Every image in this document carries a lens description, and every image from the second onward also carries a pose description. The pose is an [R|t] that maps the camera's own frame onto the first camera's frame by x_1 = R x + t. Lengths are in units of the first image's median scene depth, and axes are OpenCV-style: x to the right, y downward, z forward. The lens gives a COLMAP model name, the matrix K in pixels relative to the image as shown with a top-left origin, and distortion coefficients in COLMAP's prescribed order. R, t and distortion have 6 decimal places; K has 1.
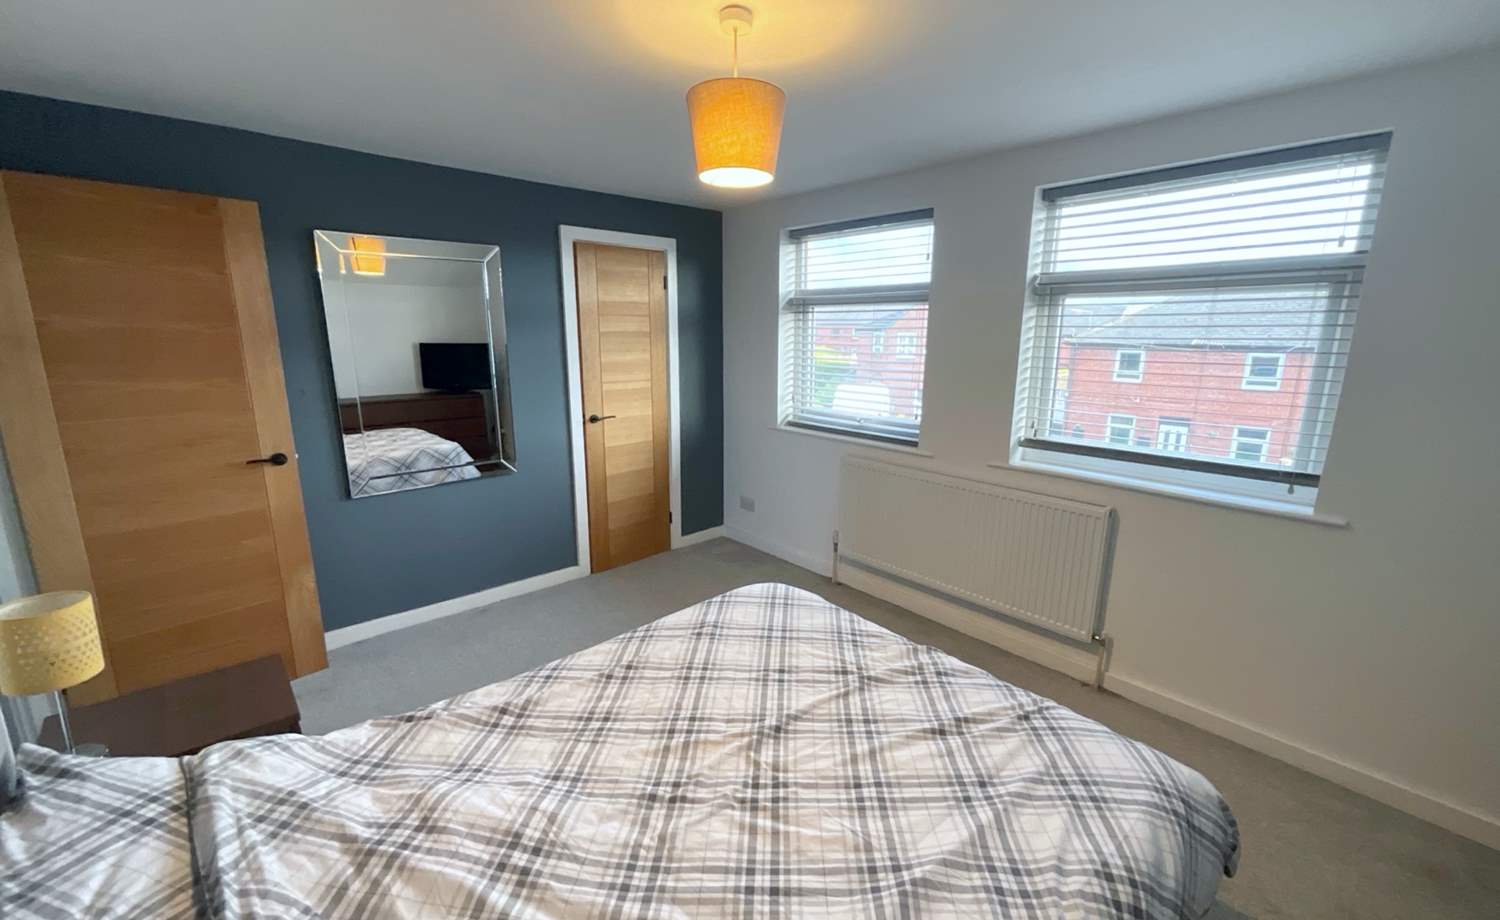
lens RADIAL K [[609.1, 0, 749.1], [0, 609.1, 460.4], [0, 0, 1]] dist [-0.005421, 0.003007]
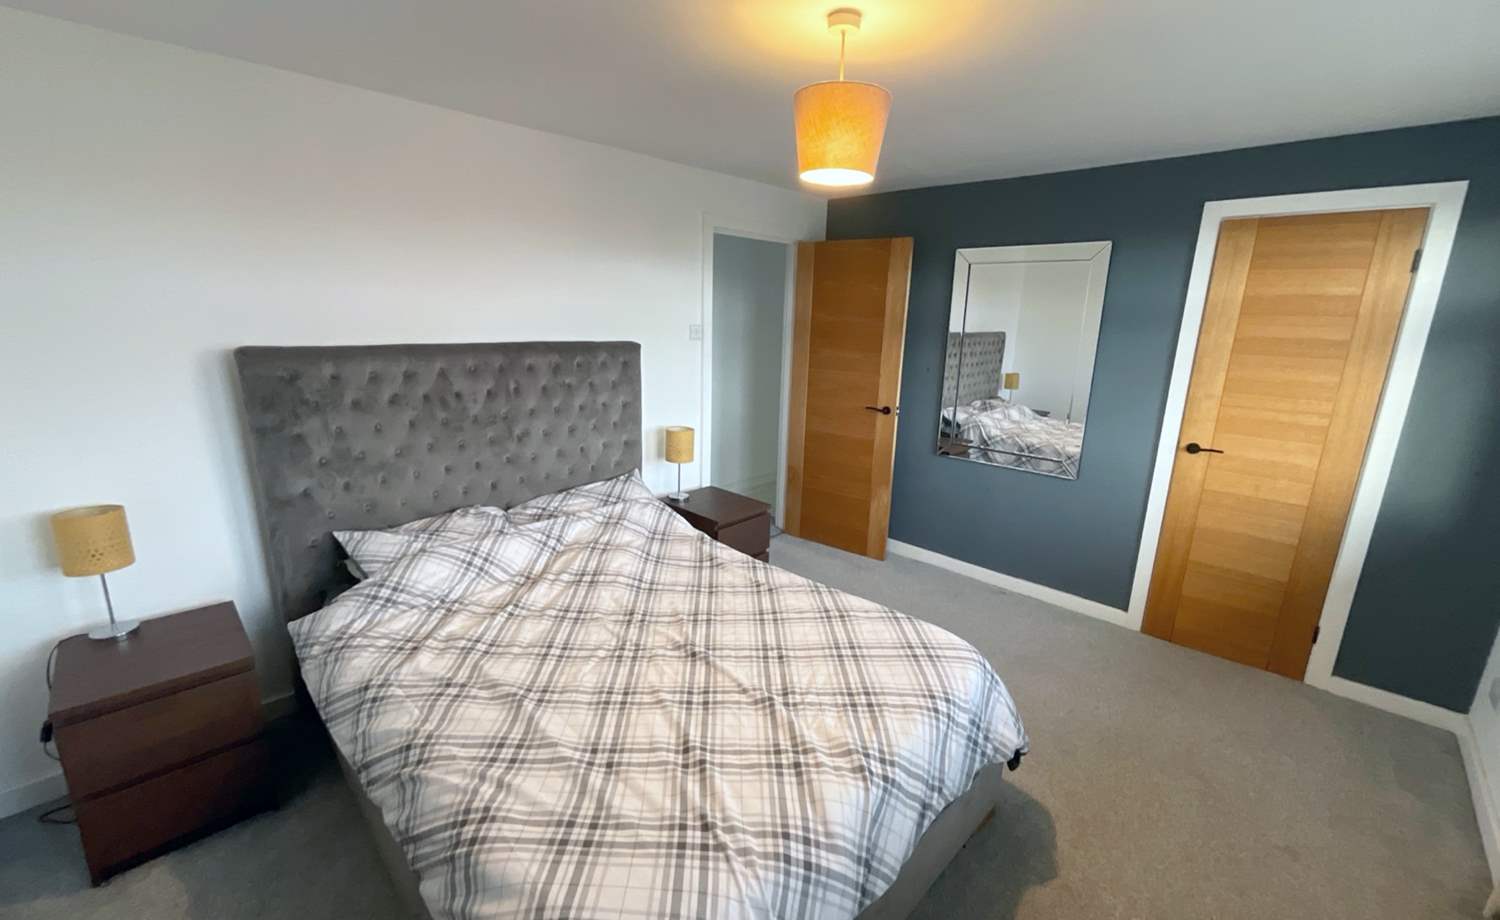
lens RADIAL K [[609.1, 0, 749.9], [0, 609.1, 458.5], [0, 0, 1]] dist [-0.005421, 0.003007]
pose [[0.067339, 0.230373, -0.970770, 0.787081], [-0.236810, 0.948865, 0.208748, -0.141925], [0.969220, 0.215831, 0.118450, 0.612176]]
